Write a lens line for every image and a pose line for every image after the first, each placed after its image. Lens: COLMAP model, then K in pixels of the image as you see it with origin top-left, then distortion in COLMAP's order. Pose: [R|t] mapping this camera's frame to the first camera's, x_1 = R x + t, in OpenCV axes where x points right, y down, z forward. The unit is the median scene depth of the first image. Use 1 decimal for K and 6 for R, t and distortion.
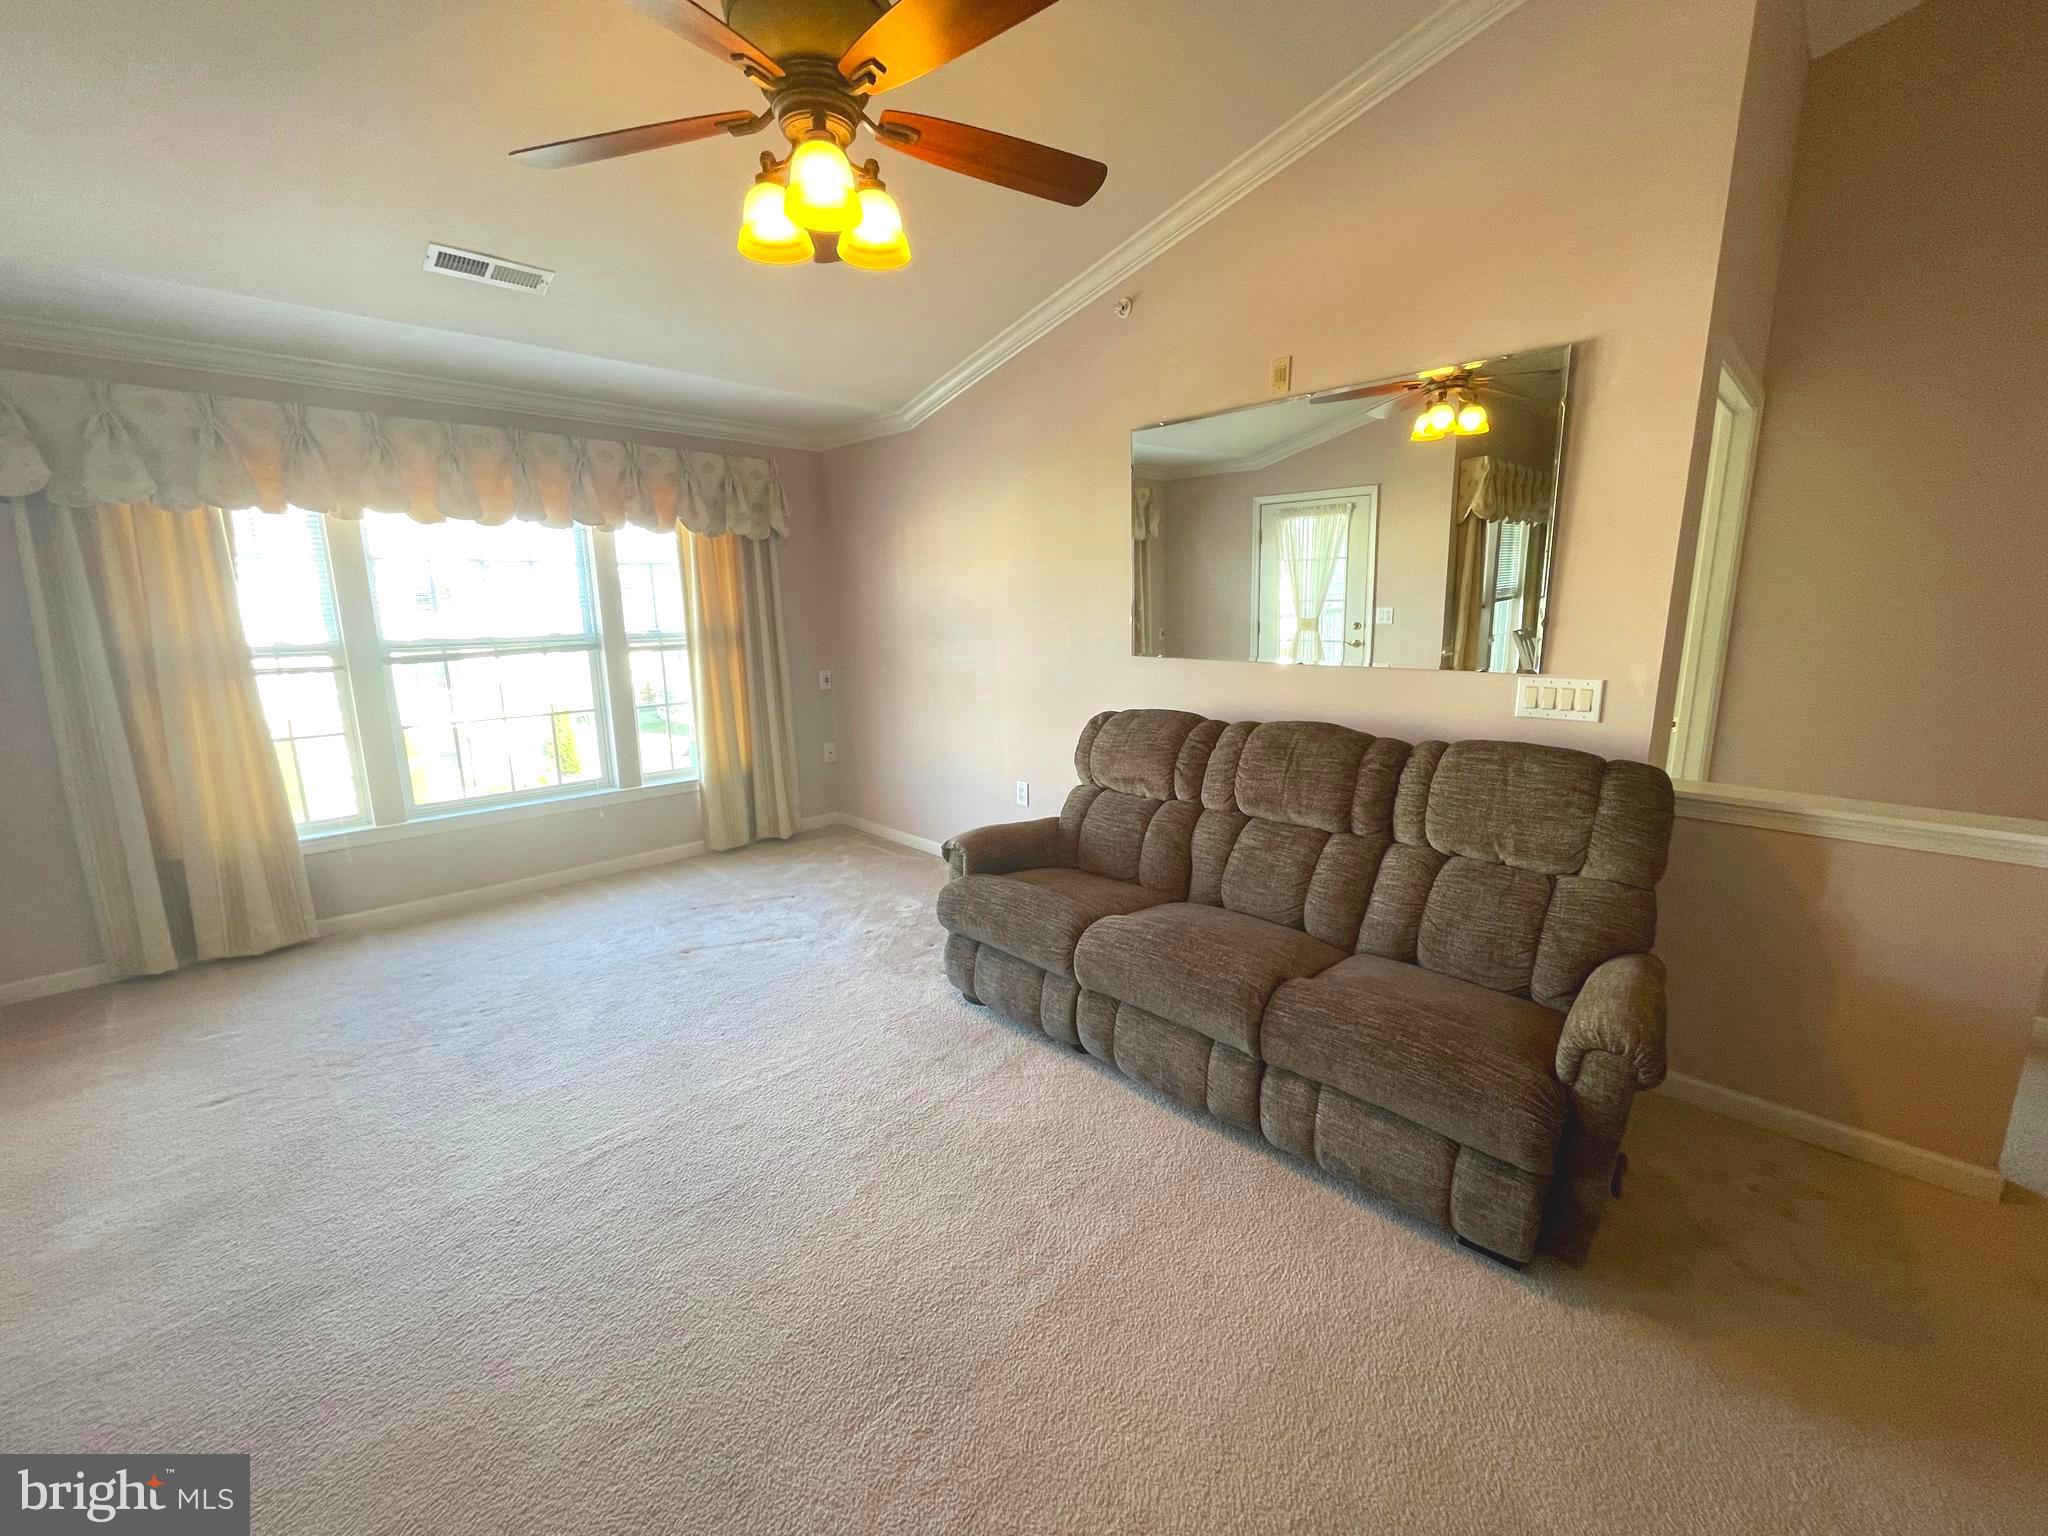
lens RADIAL K [[824.3, 0, 1020.7], [0, 824.3, 764.8], [0, 0, 1]] dist [-0.002017, -0.000406]
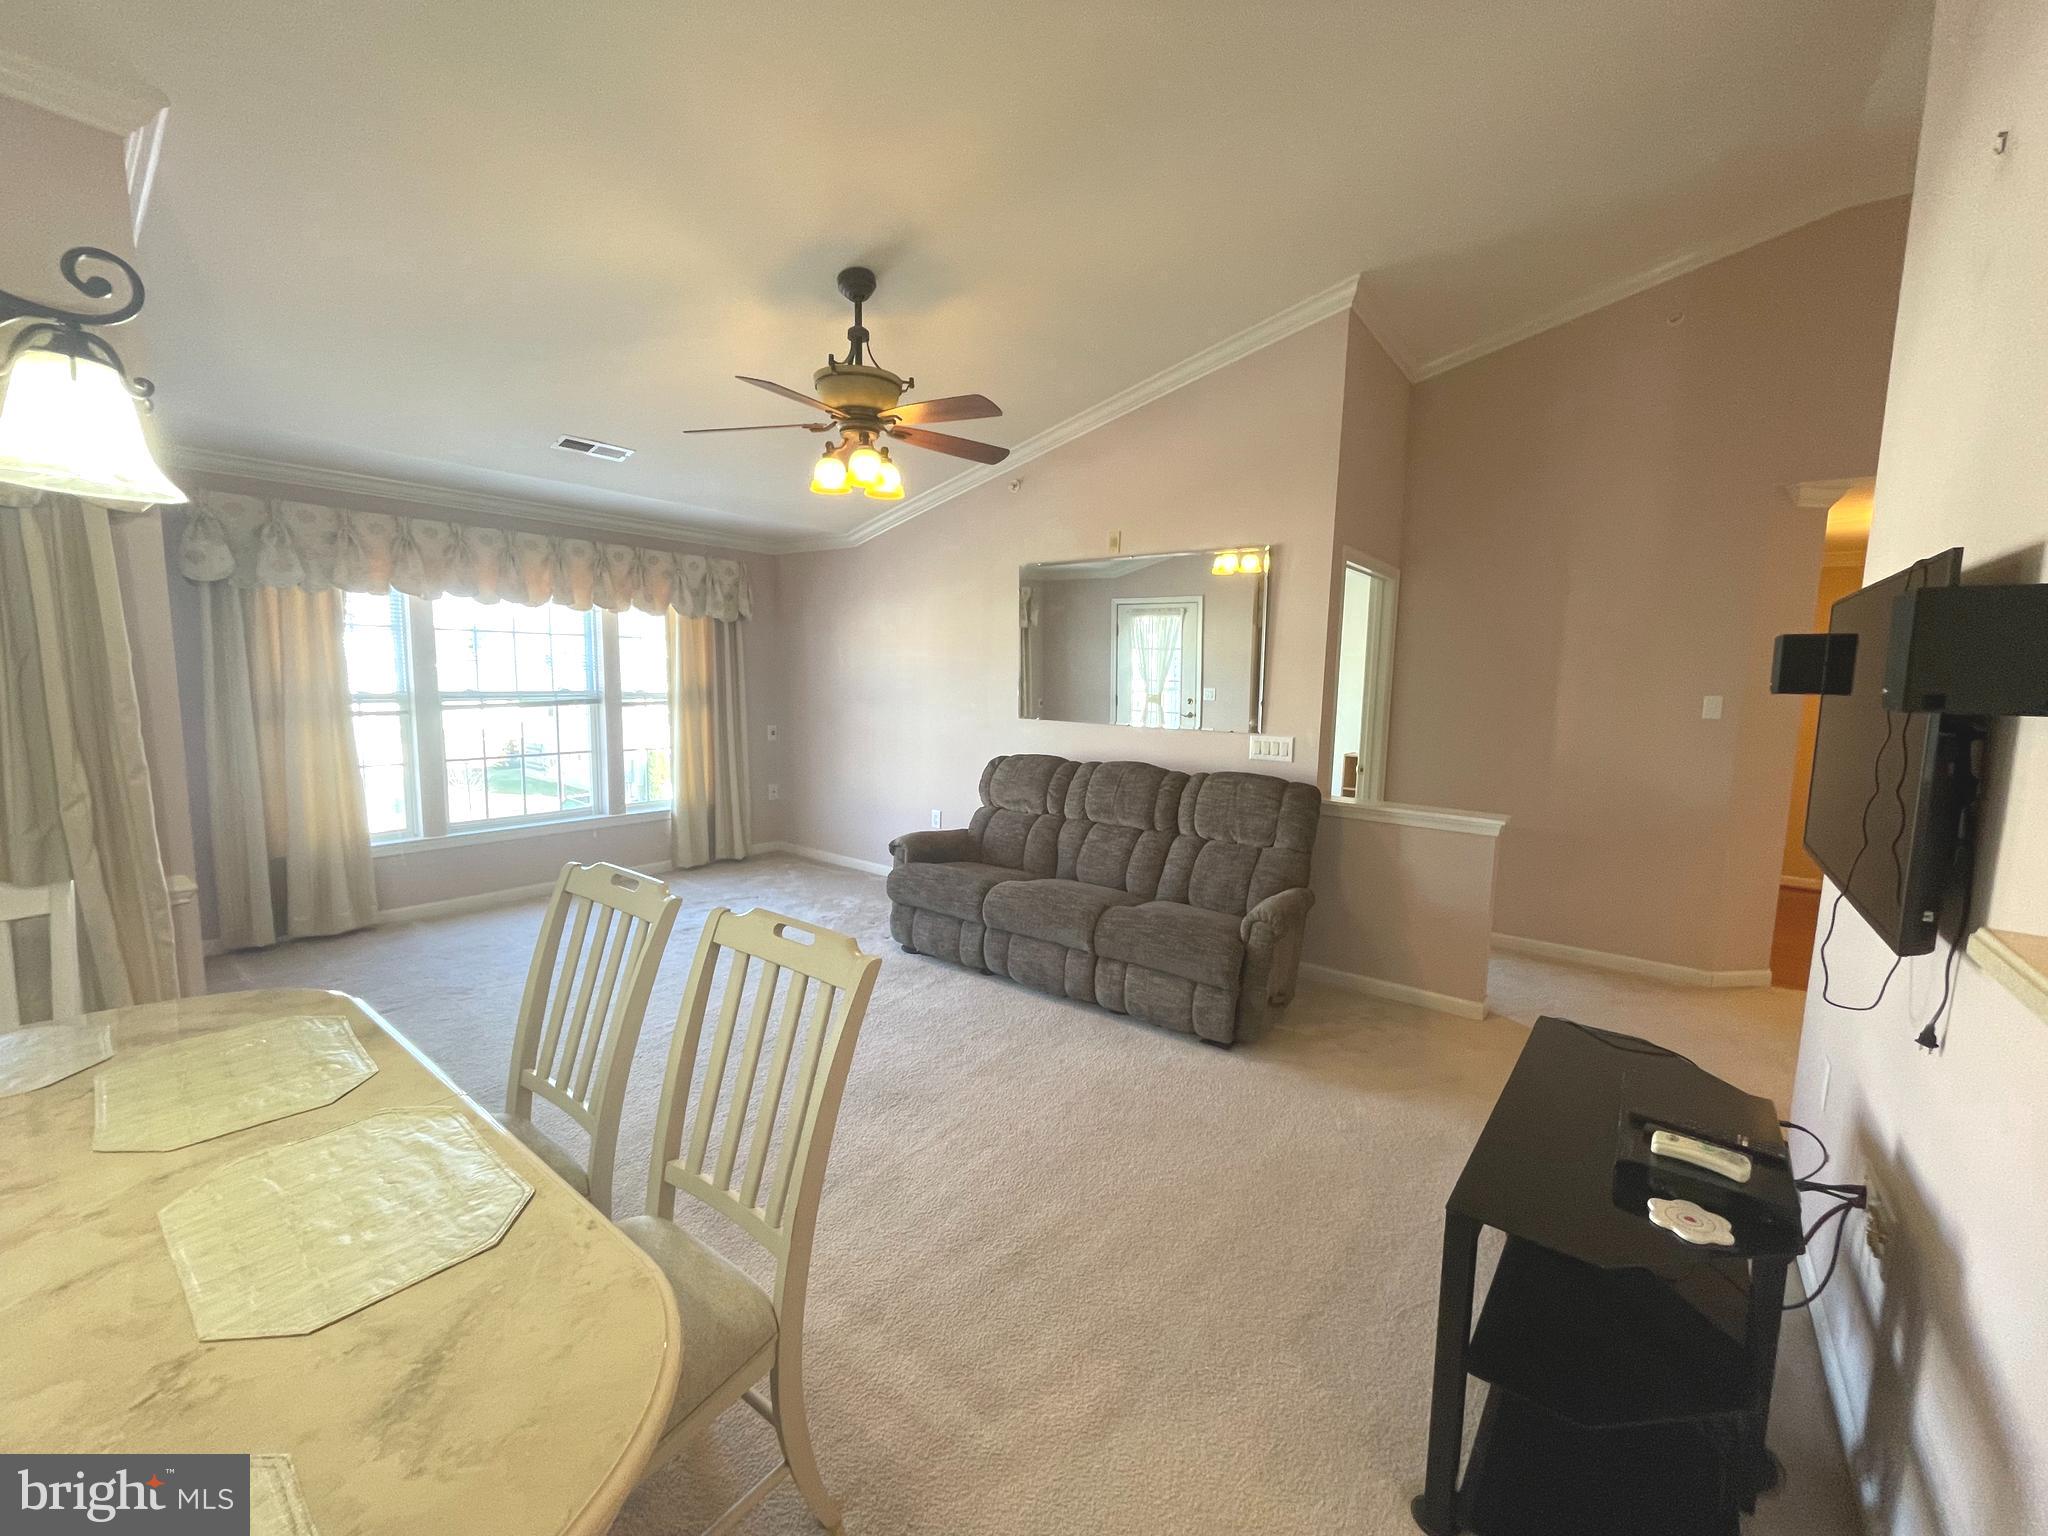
lens RADIAL K [[824.3, 0, 1020.7], [0, 824.3, 764.8], [0, 0, 1]] dist [-0.002017, -0.000406]
pose [[0.989624, 0.016377, 0.142742, -0.072501], [-0.004959, 0.996784, -0.079980, 0.070677], [-0.143593, 0.078443, 0.986523, -0.455625]]
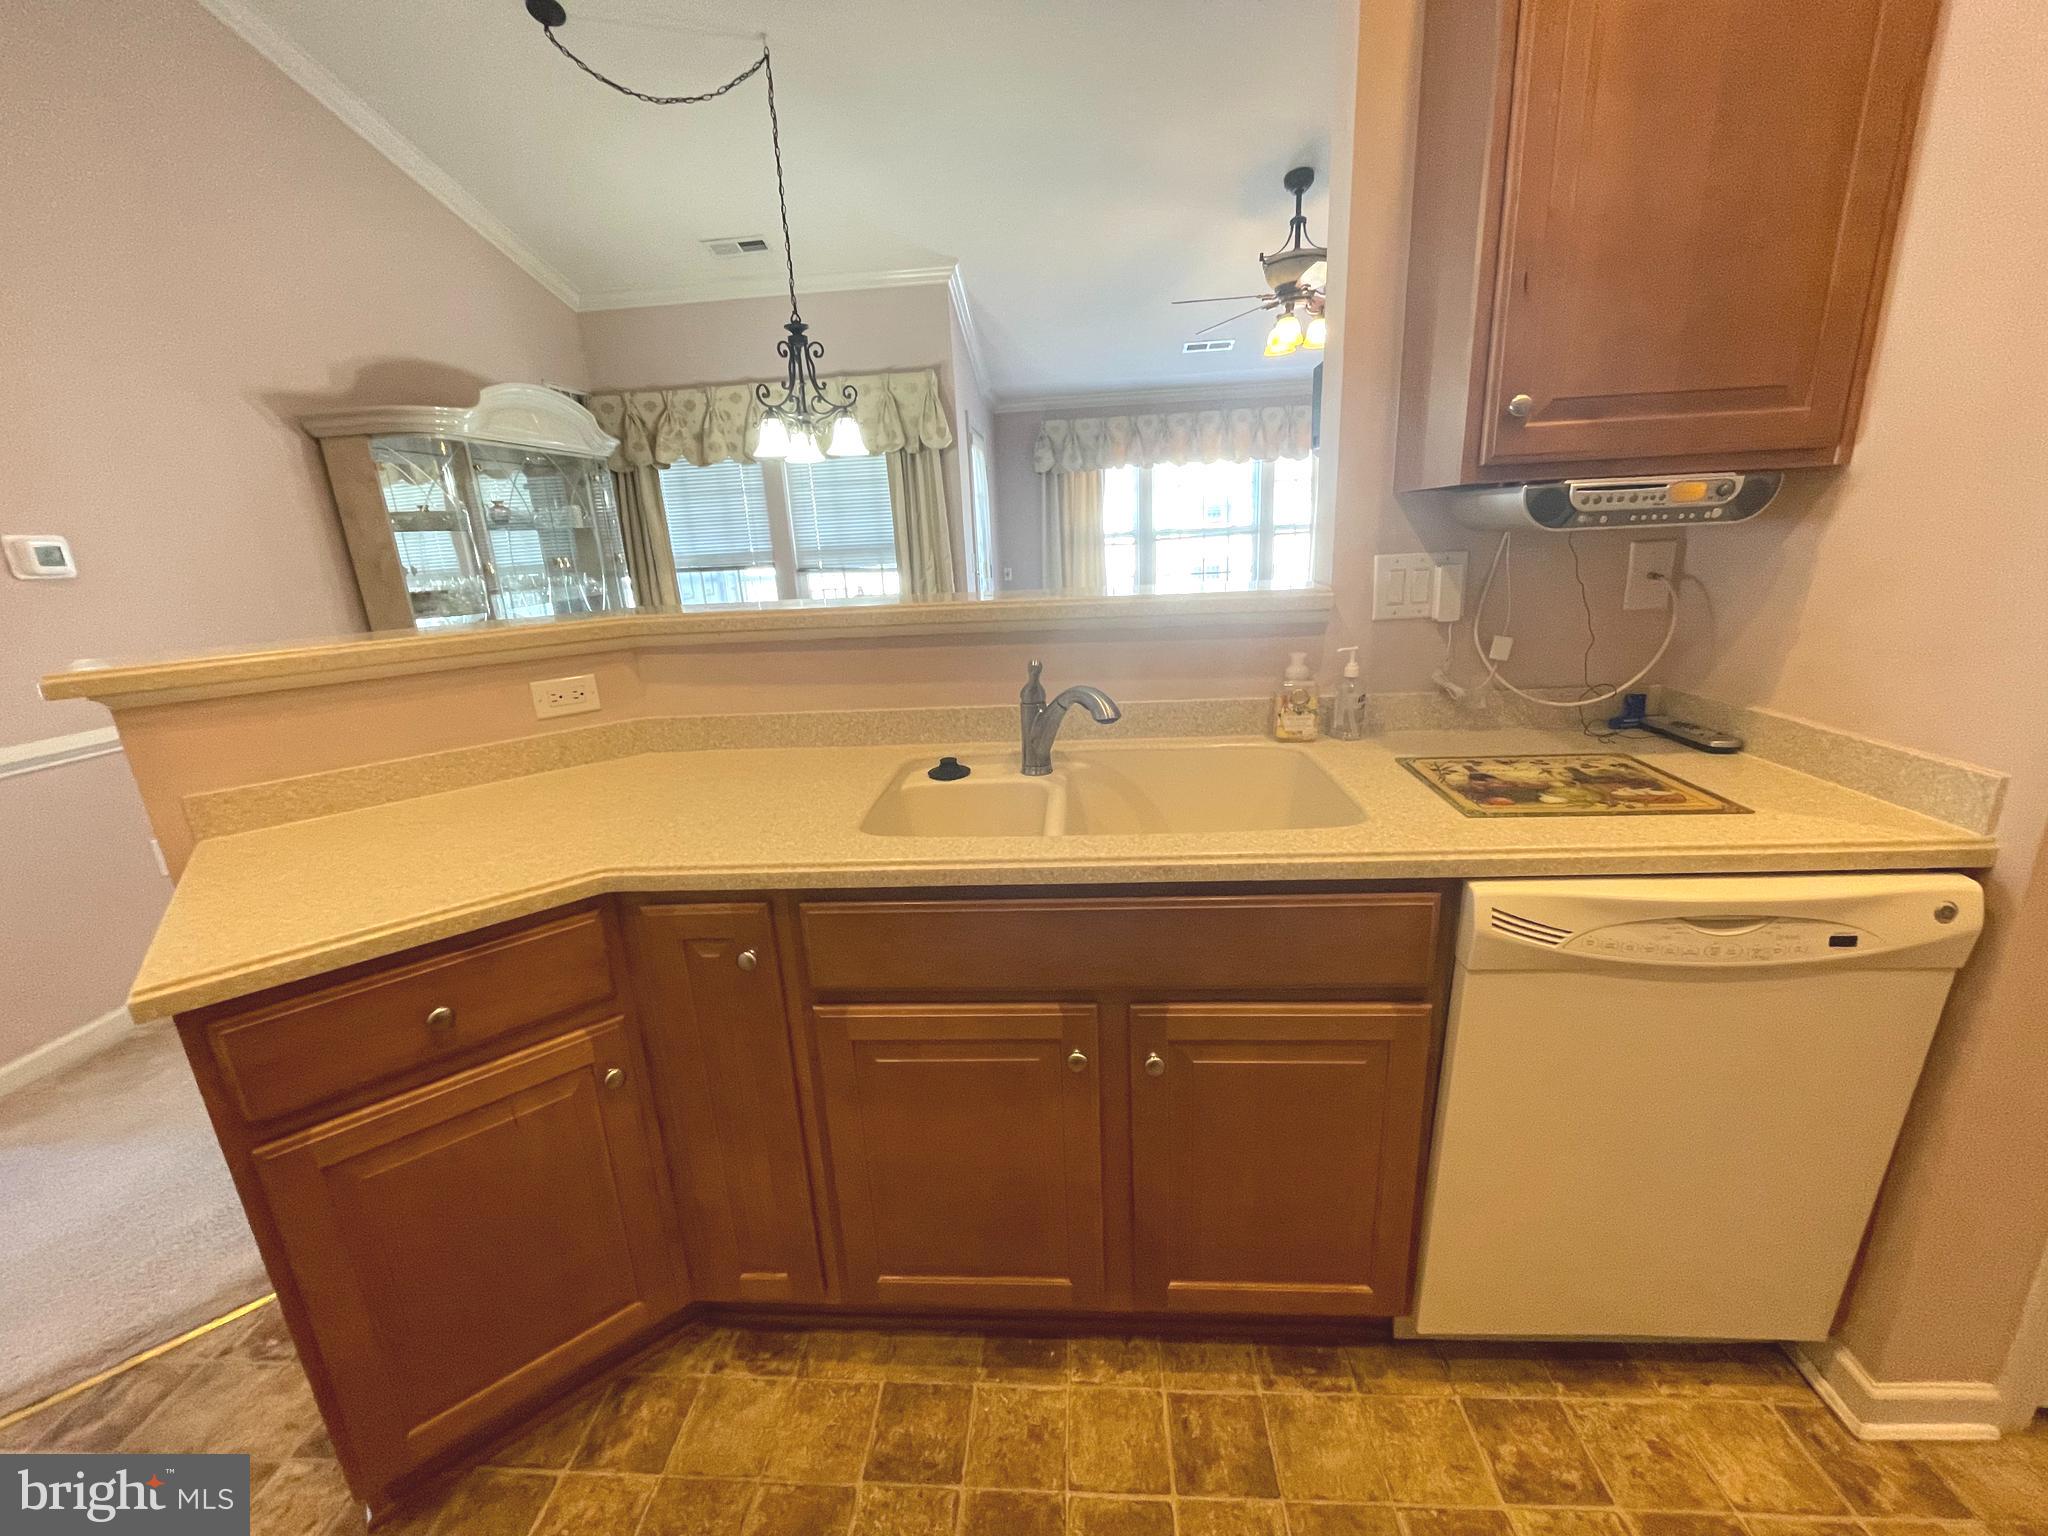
lens RADIAL K [[824.3, 0, 1020.7], [0, 824.3, 764.8], [0, 0, 1]] dist [-0.002017, -0.000406]
pose [[0.662323, 0.183700, -0.726349, 0.673020], [-0.105948, 0.982697, 0.151924, 0.166675], [0.741690, -0.023667, 0.670325, -0.703760]]
